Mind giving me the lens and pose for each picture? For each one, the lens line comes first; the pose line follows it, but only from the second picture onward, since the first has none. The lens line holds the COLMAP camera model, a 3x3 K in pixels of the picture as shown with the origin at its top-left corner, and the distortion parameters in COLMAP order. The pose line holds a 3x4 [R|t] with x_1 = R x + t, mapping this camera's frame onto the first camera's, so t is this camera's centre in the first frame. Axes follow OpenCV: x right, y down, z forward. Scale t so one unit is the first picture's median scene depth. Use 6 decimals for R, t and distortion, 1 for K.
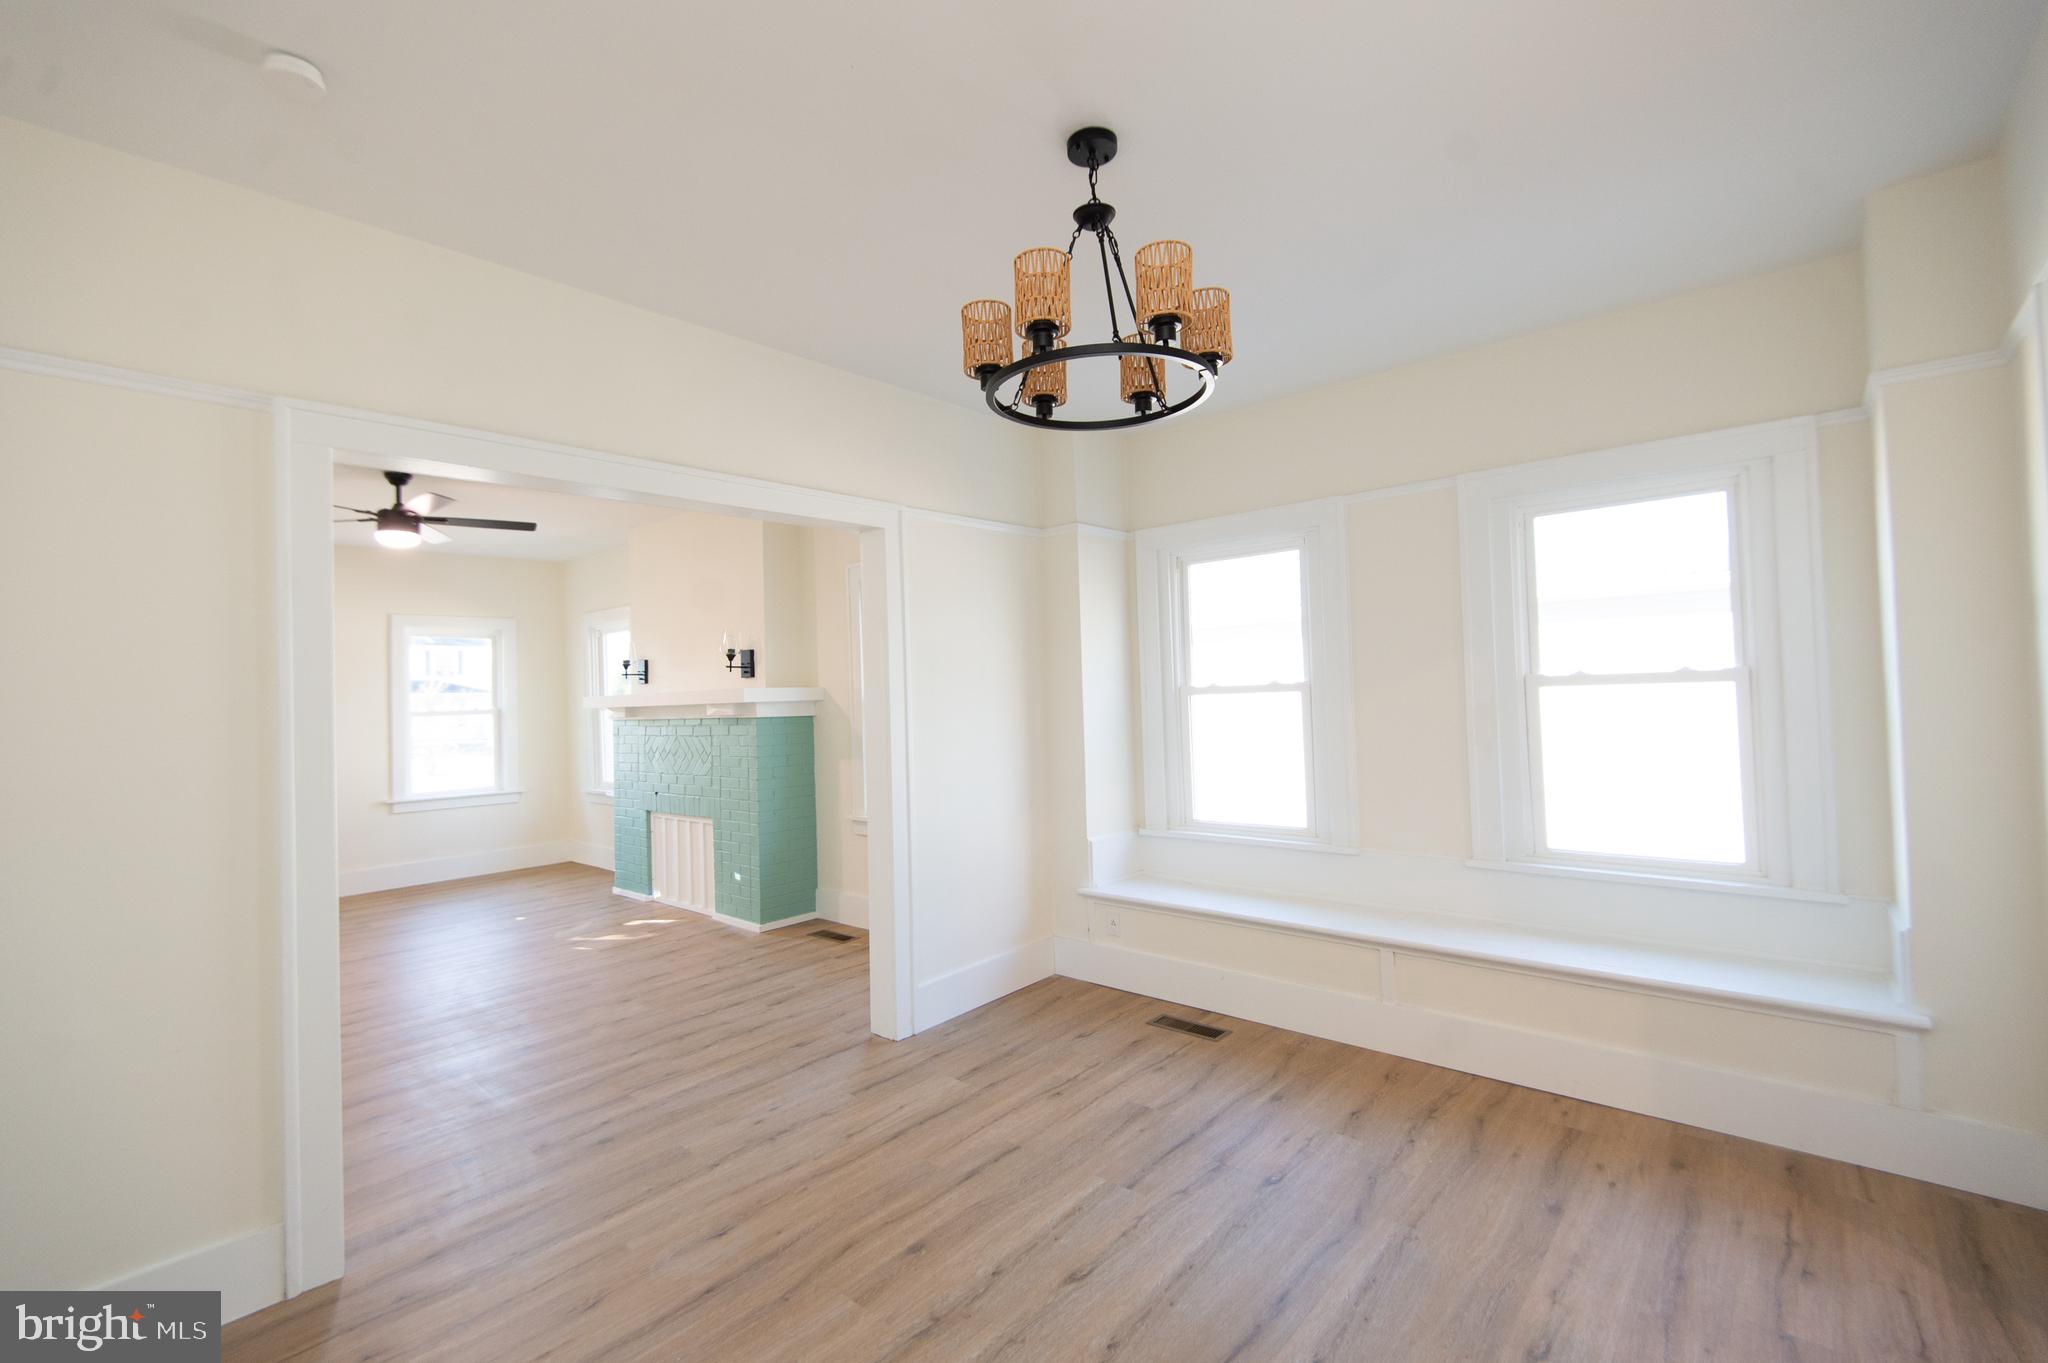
lens RADIAL K [[903.6, 0, 1072.0], [0, 903.6, 676.3], [0, 0, 1]] dist [0.018730, -0.004341]
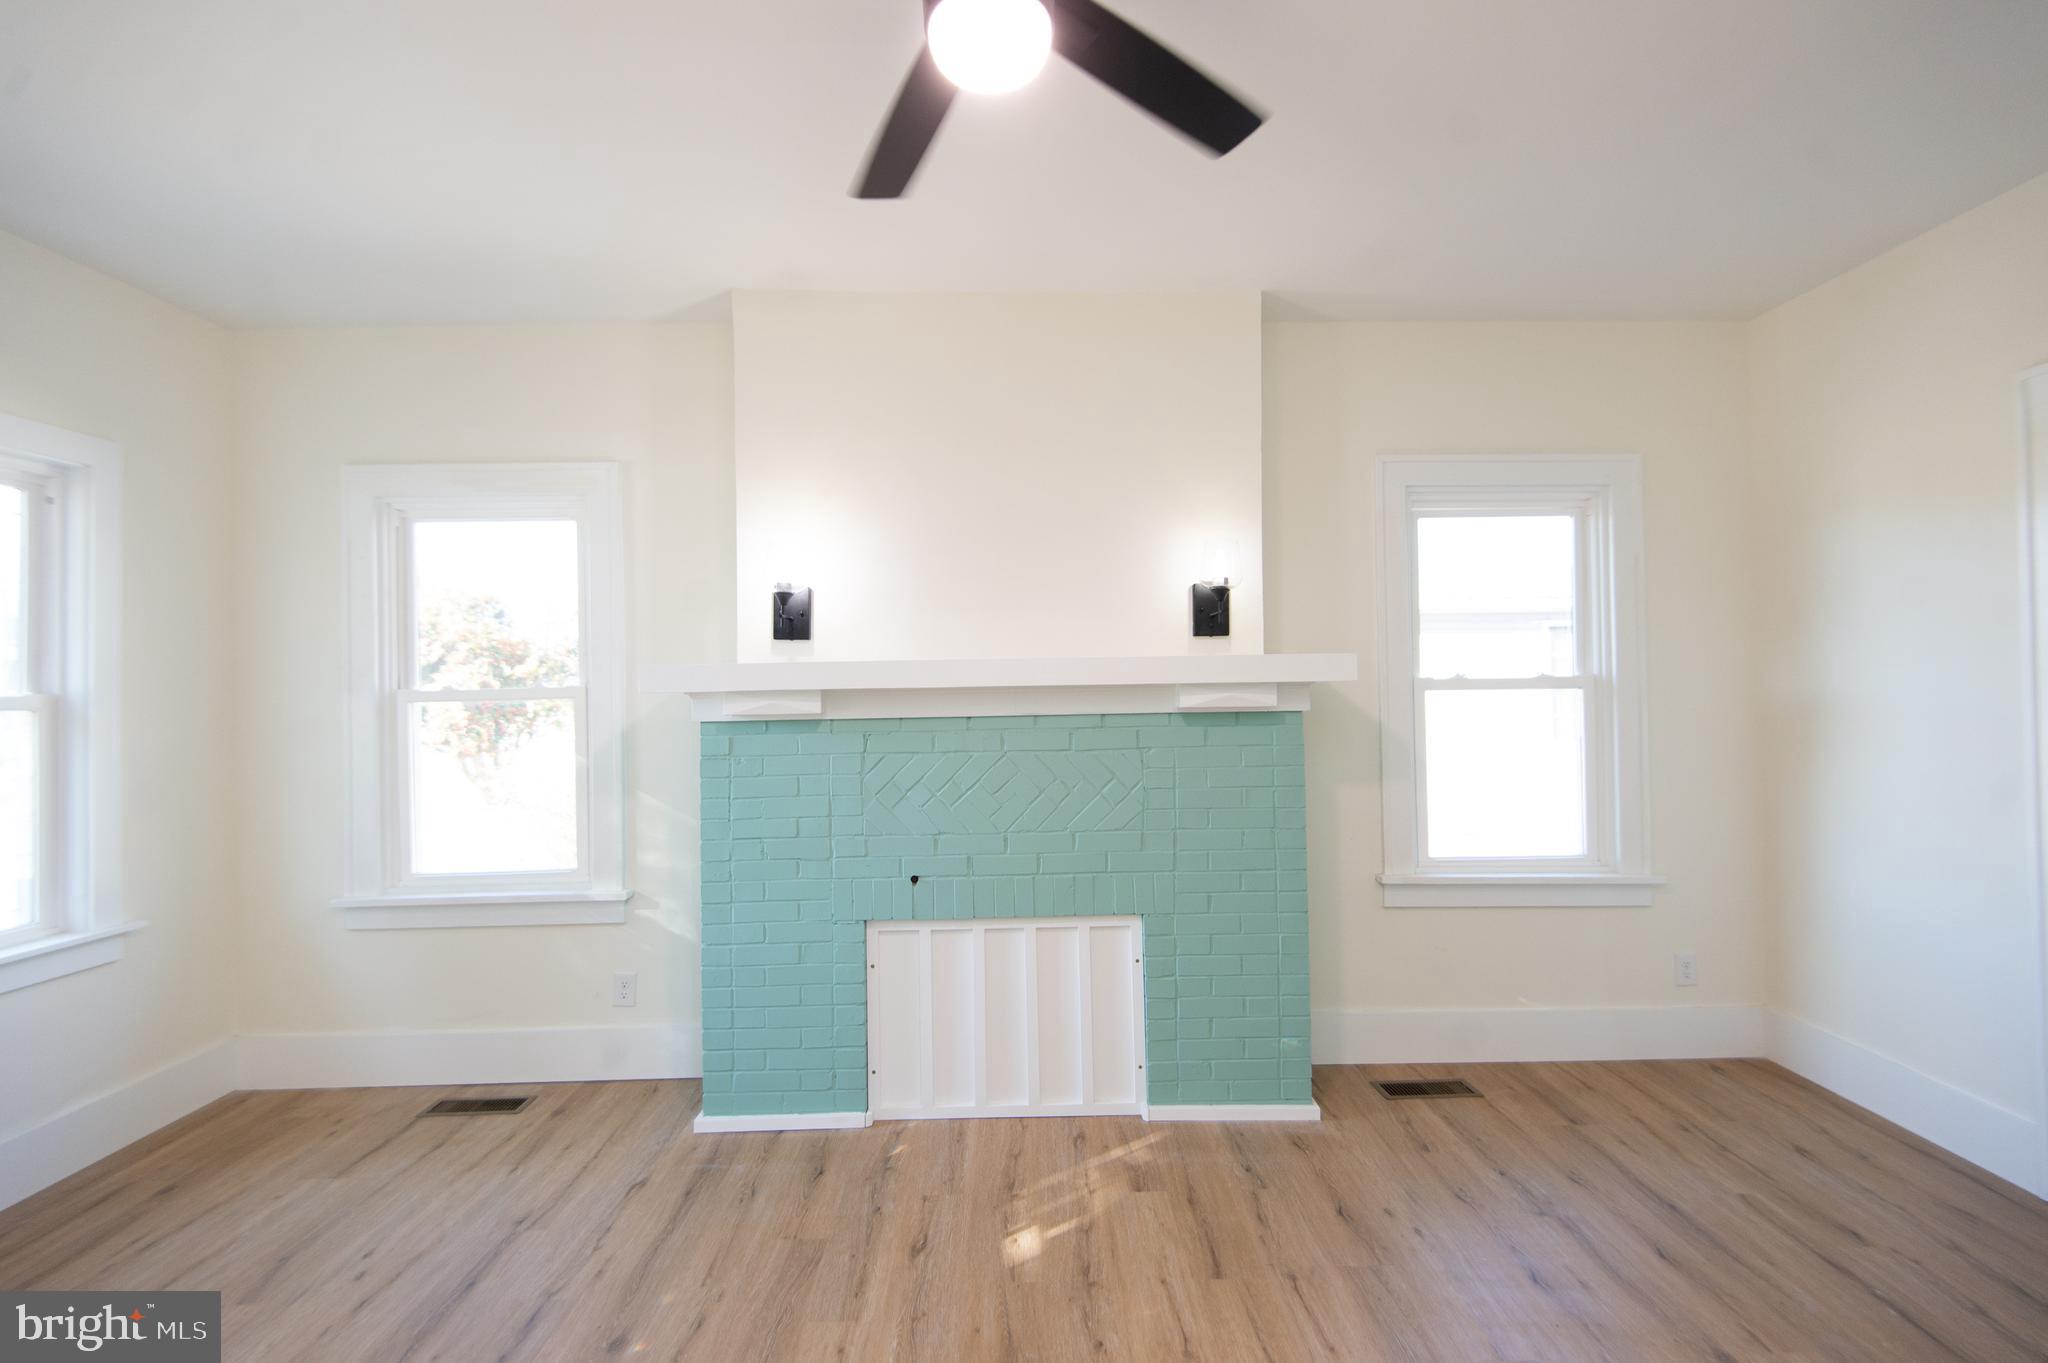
lens RADIAL K [[903.6, 0, 1012.5], [0, 903.6, 671.2], [0, 0, 1]] dist [0.018730, -0.004341]
pose [[0.752803, 0.031855, 0.657475, -0.632589], [-0.019756, 0.999472, -0.025804, 0.030499], [-0.657950, 0.006437, 0.753034, 0.544943]]
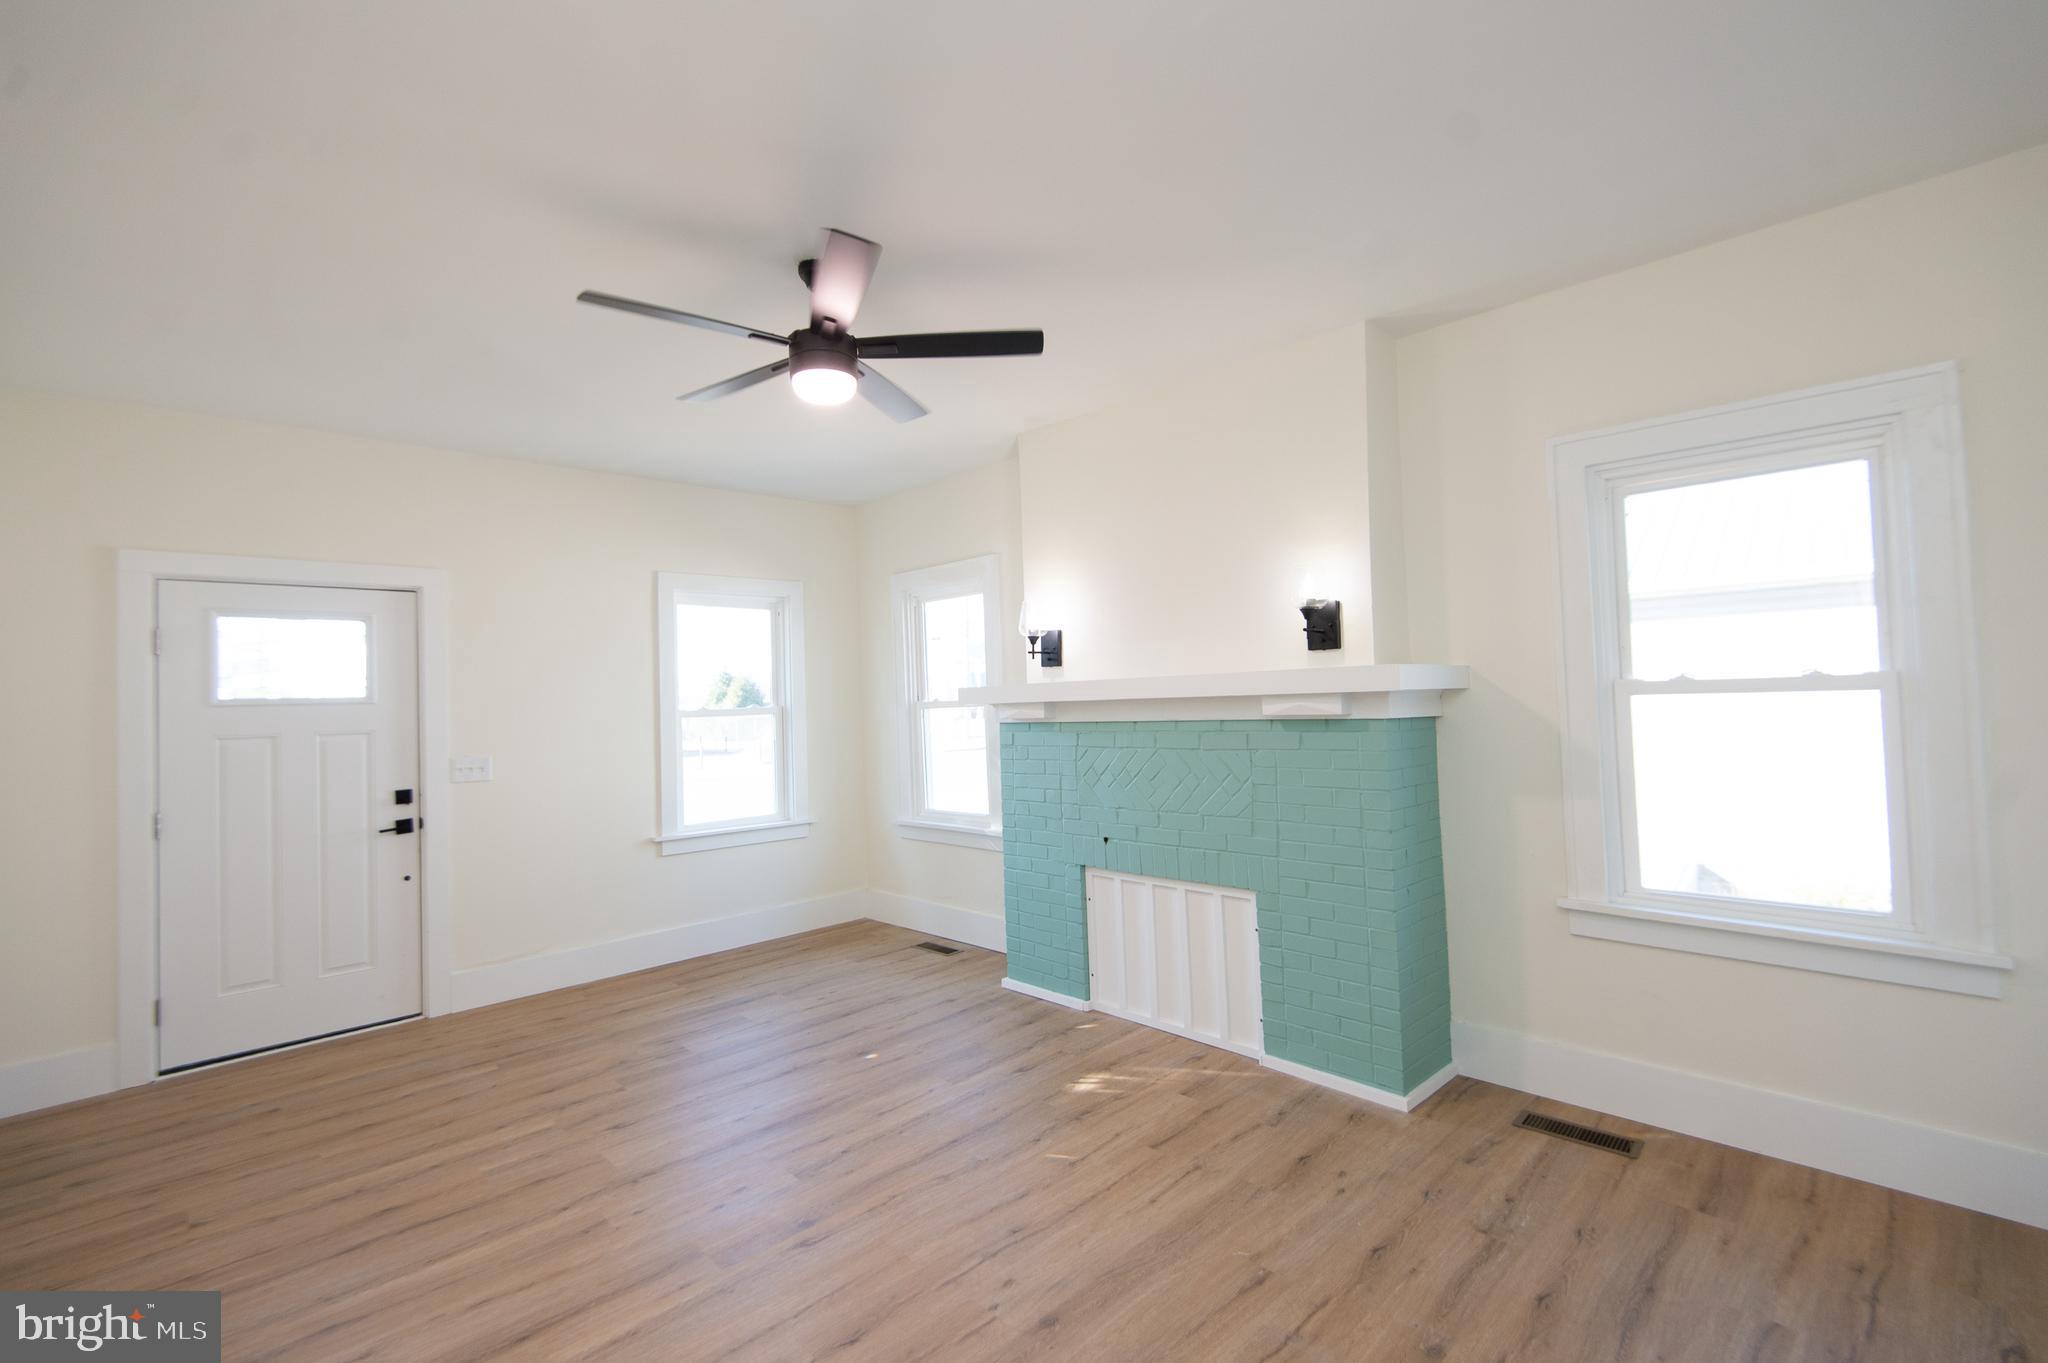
lens RADIAL K [[903.6, 0, 1049.0], [0, 903.6, 681.3], [0, 0, 1]] dist [0.018730, -0.004341]
pose [[0.996568, -0.002075, -0.082757, -0.389554], [0.001955, 0.999997, -0.001529, 0.018172], [0.082760, 0.001362, 0.996569, 0.329263]]
